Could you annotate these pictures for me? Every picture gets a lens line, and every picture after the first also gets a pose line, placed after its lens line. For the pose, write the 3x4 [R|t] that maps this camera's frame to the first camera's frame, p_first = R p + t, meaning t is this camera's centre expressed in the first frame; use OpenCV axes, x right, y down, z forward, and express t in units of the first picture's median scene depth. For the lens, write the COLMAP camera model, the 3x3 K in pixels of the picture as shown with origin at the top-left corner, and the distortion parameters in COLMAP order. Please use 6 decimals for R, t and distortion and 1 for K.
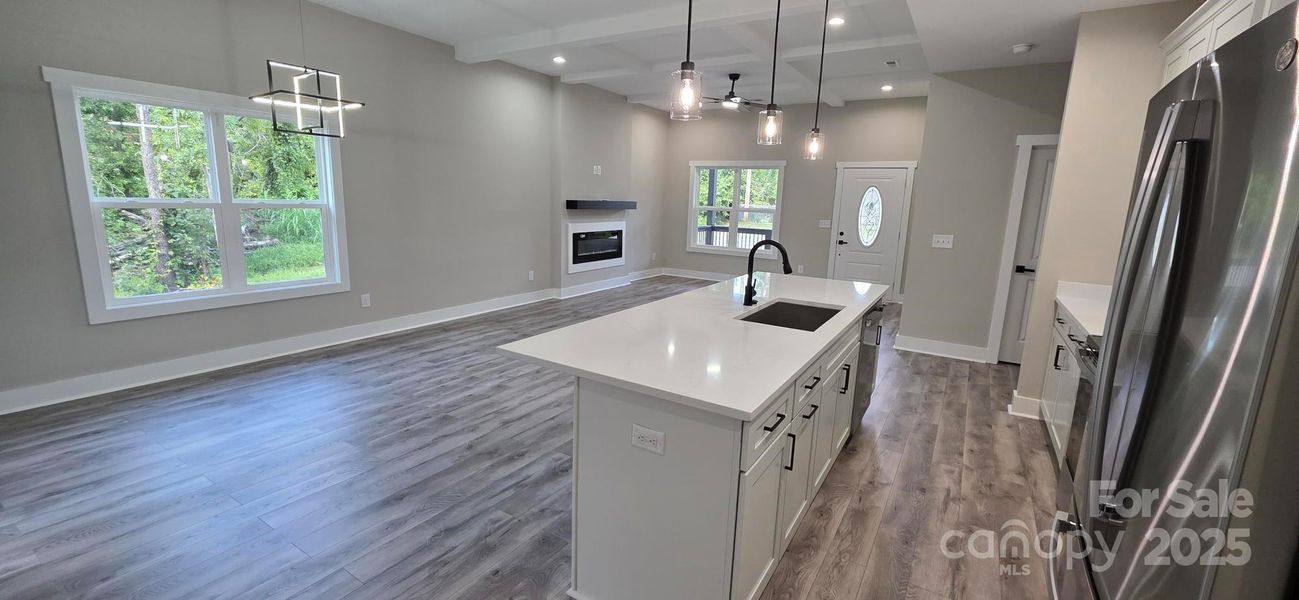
lens RADIAL K [[520.2, 0, 654.4], [0, 520.2, 299.4], [0, 0, 1]] dist [0.003071, -0.000608]
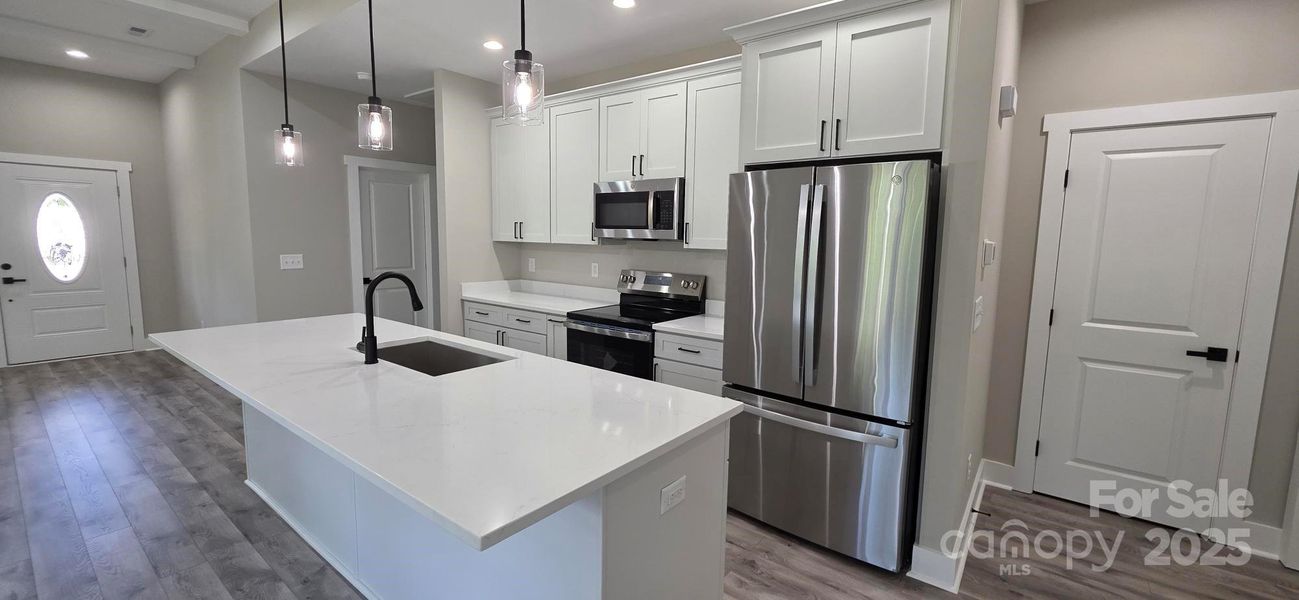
lens RADIAL K [[521.1, 0, 651.7], [0, 521.1, 298.6], [0, 0, 1]] dist [0.000295, 0.000001]
pose [[0.104391, -0.150786, 0.983039, -0.517538], [0.174845, 0.975827, 0.131113, -0.108738], [-0.979046, 0.158192, 0.128232, 0.525146]]
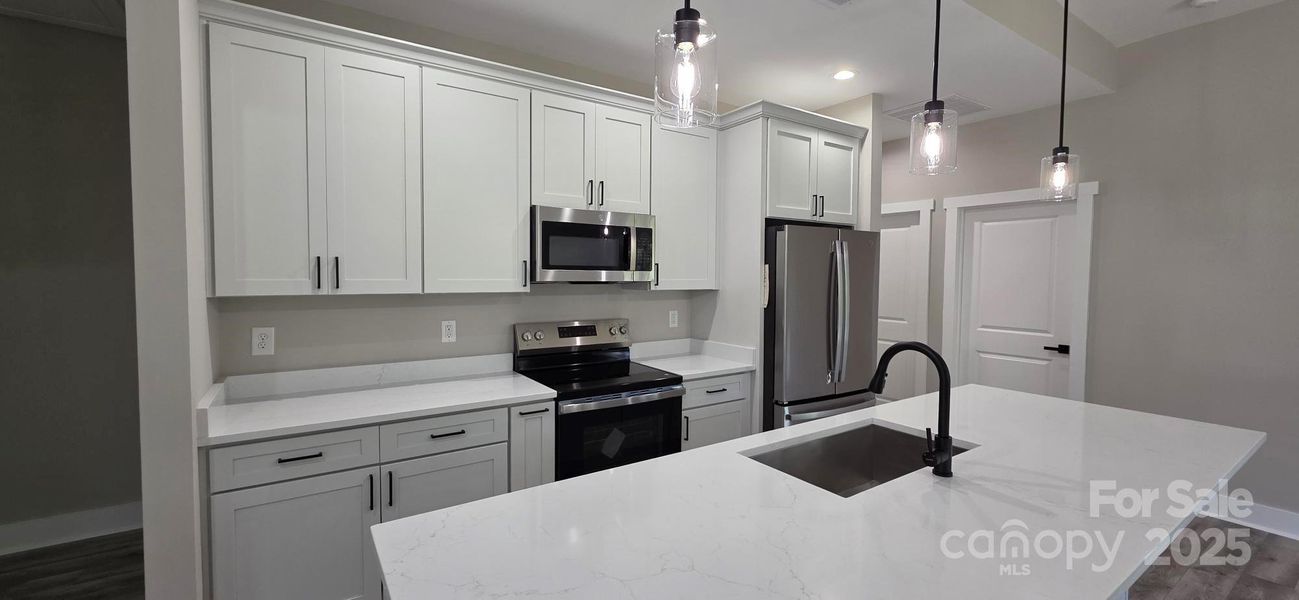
lens RADIAL K [[521.1, 0, 649.6], [0, 521.1, 293.9], [0, 0, 1]] dist [0.000295, 0.000001]
pose [[-0.910452, -0.055110, 0.409926, 0.250043], [0.043509, 0.972824, 0.227419, -0.302412], [-0.411319, 0.224890, -0.883313, 1.602332]]
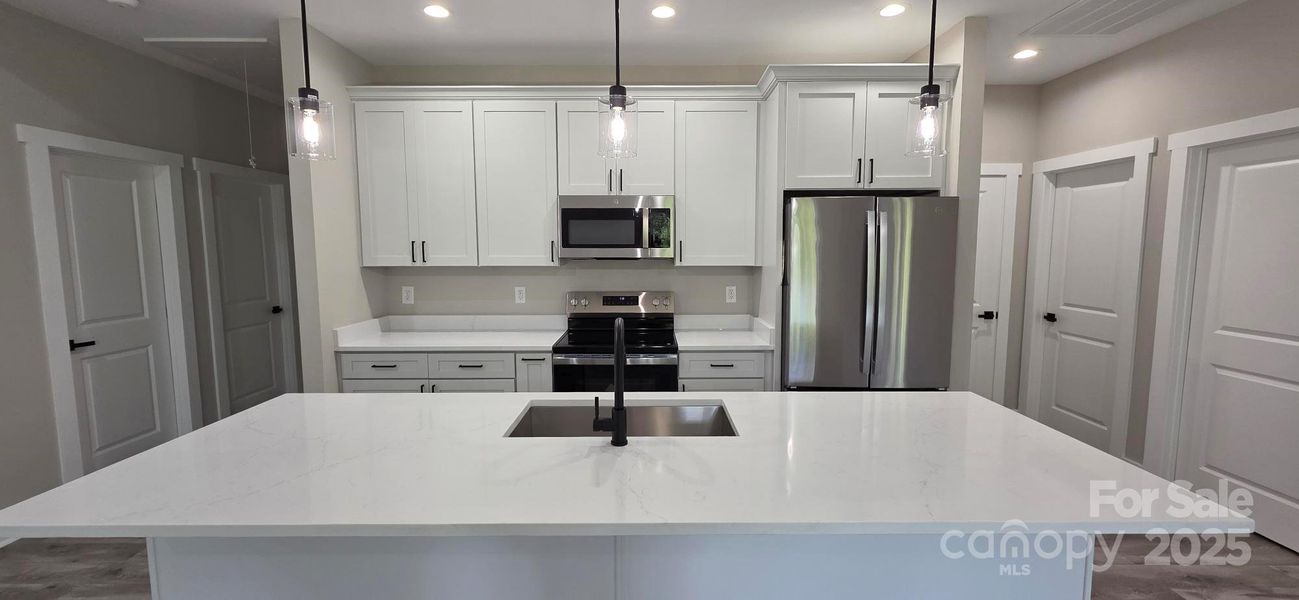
lens RADIAL K [[521.1, 0, 652.3], [0, 521.1, 295.5], [0, 0, 1]] dist [0.000295, 0.000001]
pose [[-0.523174, -0.112691, 0.844742, -0.299632], [0.149385, 0.963746, 0.221085, -0.262886], [-0.839031, 0.241858, -0.487373, 1.251881]]
